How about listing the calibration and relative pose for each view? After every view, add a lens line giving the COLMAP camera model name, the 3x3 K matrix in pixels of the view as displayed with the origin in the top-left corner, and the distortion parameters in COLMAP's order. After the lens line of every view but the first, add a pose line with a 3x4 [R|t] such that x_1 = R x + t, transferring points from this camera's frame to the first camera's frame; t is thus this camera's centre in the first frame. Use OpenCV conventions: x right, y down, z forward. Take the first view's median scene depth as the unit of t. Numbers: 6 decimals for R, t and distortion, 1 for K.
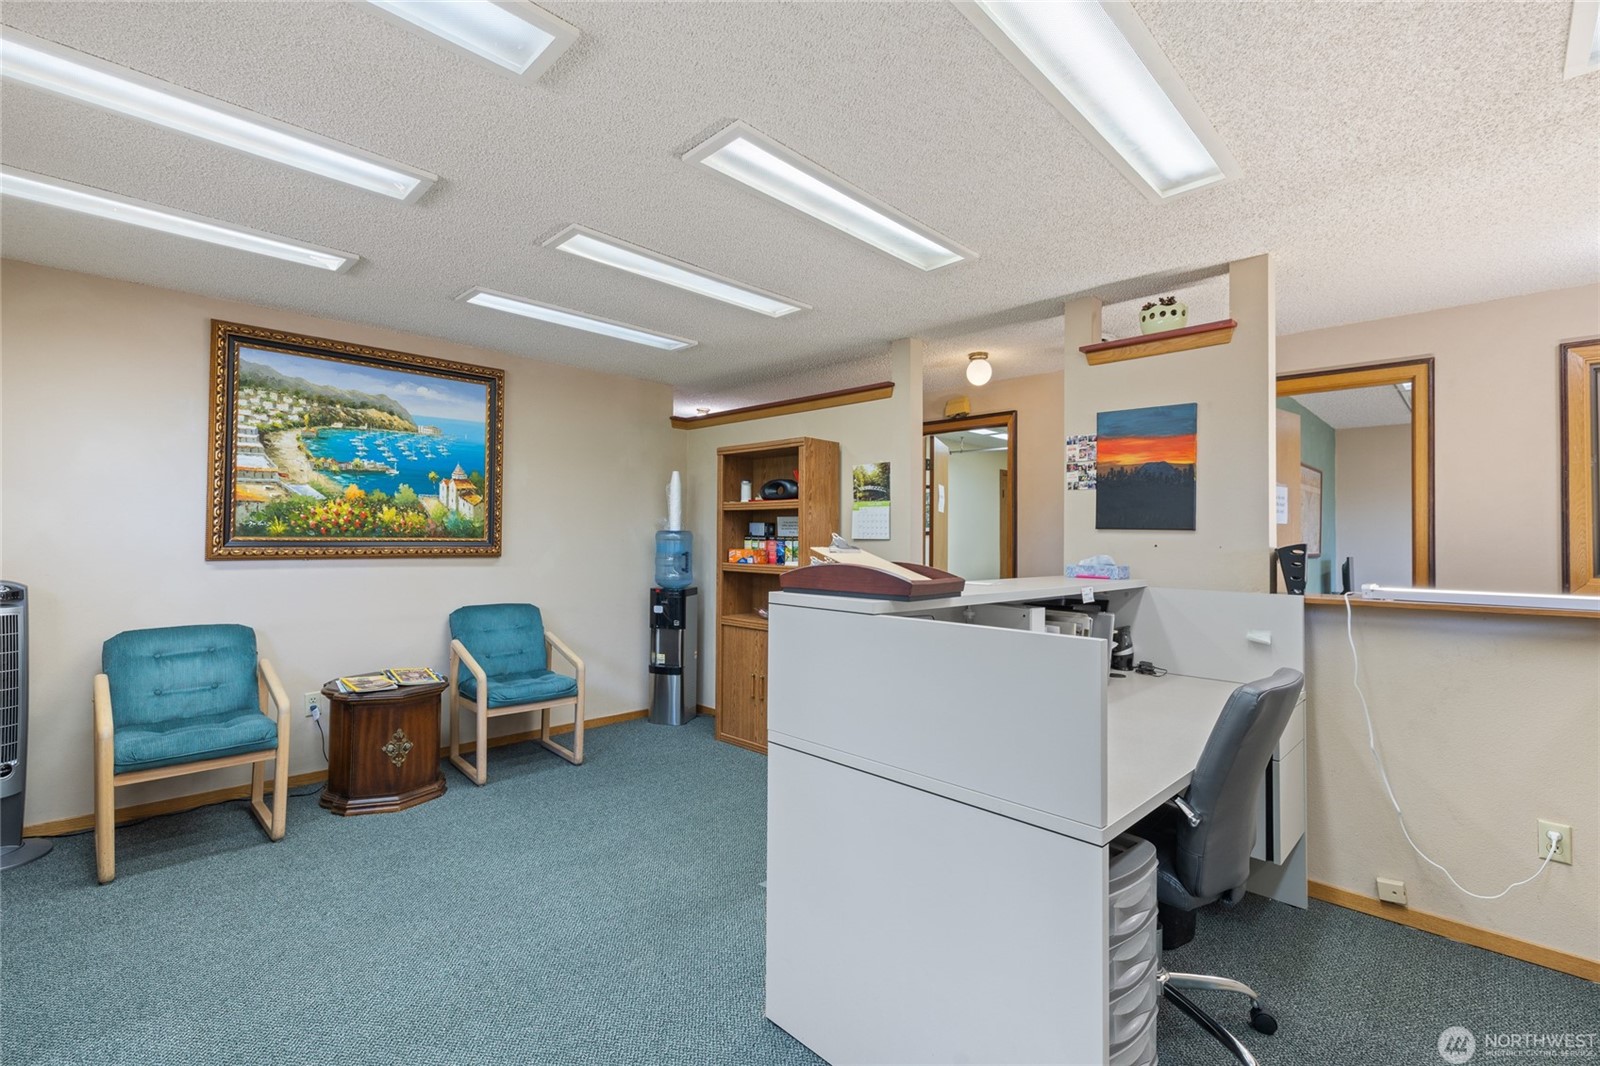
lens RADIAL K [[693.2, 0, 778.7], [0, 693.2, 526.5], [0, 0, 1]] dist [0.001784, 0.000435]
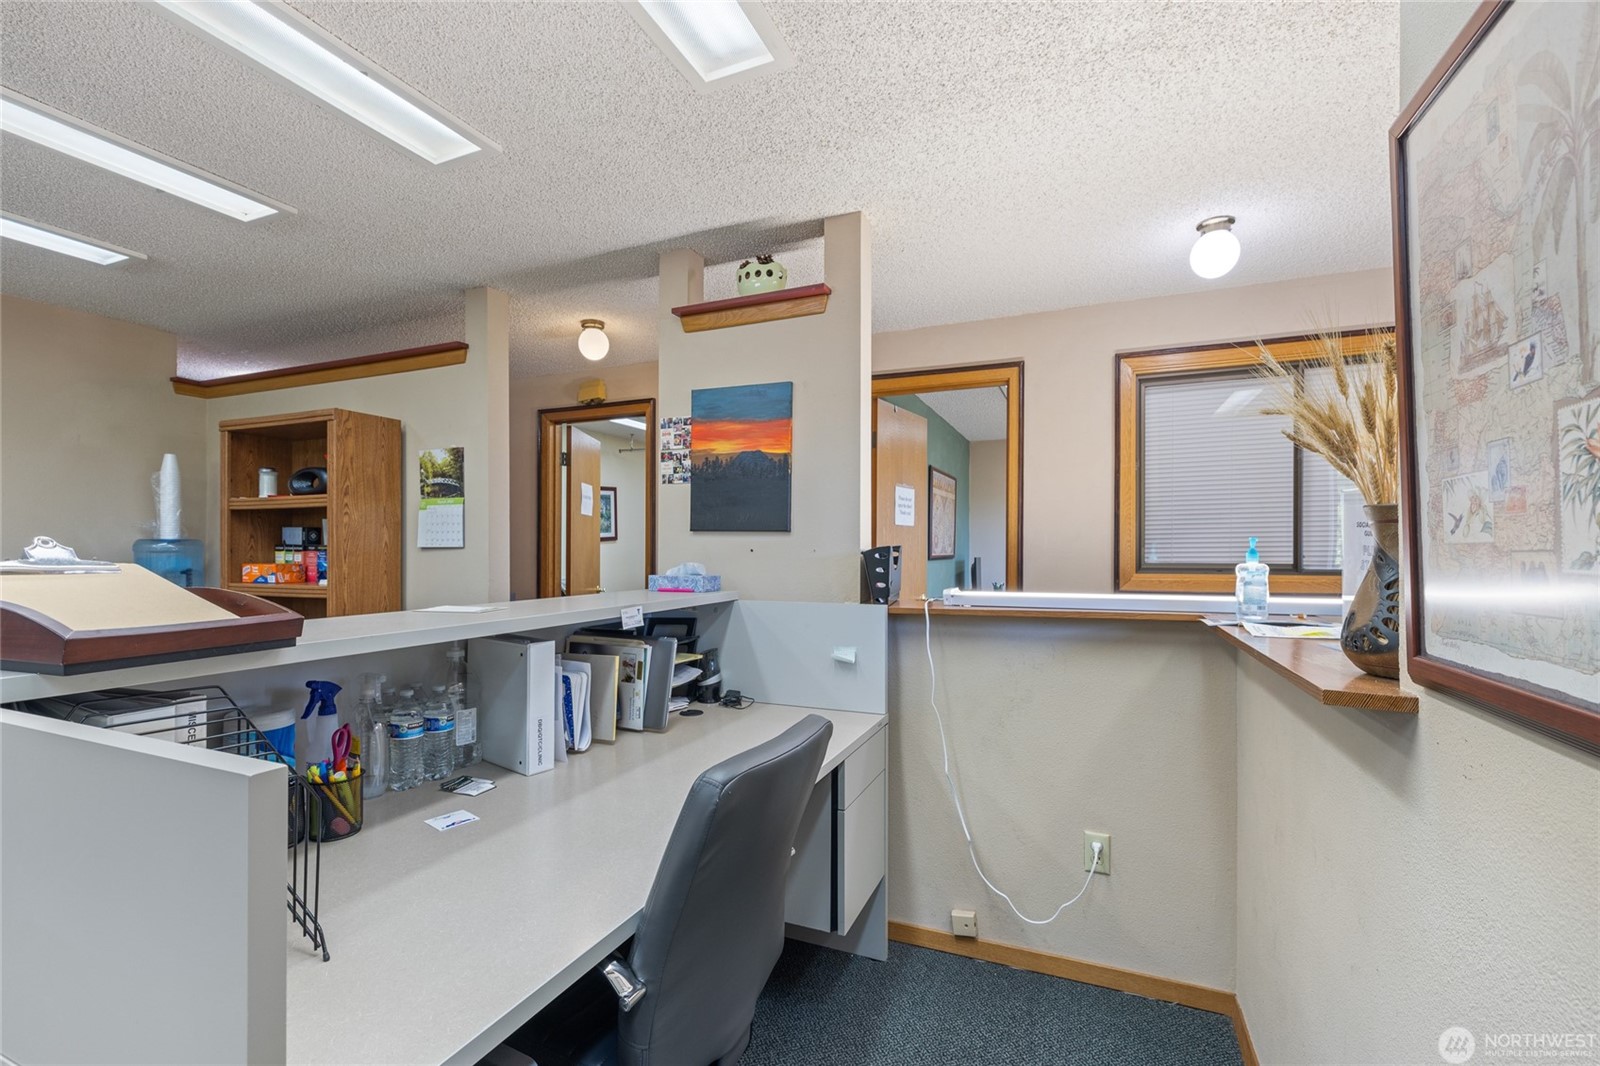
lens RADIAL K [[724.6, 0, 745.9], [0, 724.6, 559.2], [0, 0, 1]] dist [0.000625, 0.000157]
pose [[0.934868, -0.019730, 0.354447, 0.207179], [0.007127, 0.999296, 0.036829, 0.005350], [-0.354924, -0.031904, 0.934351, 0.164232]]
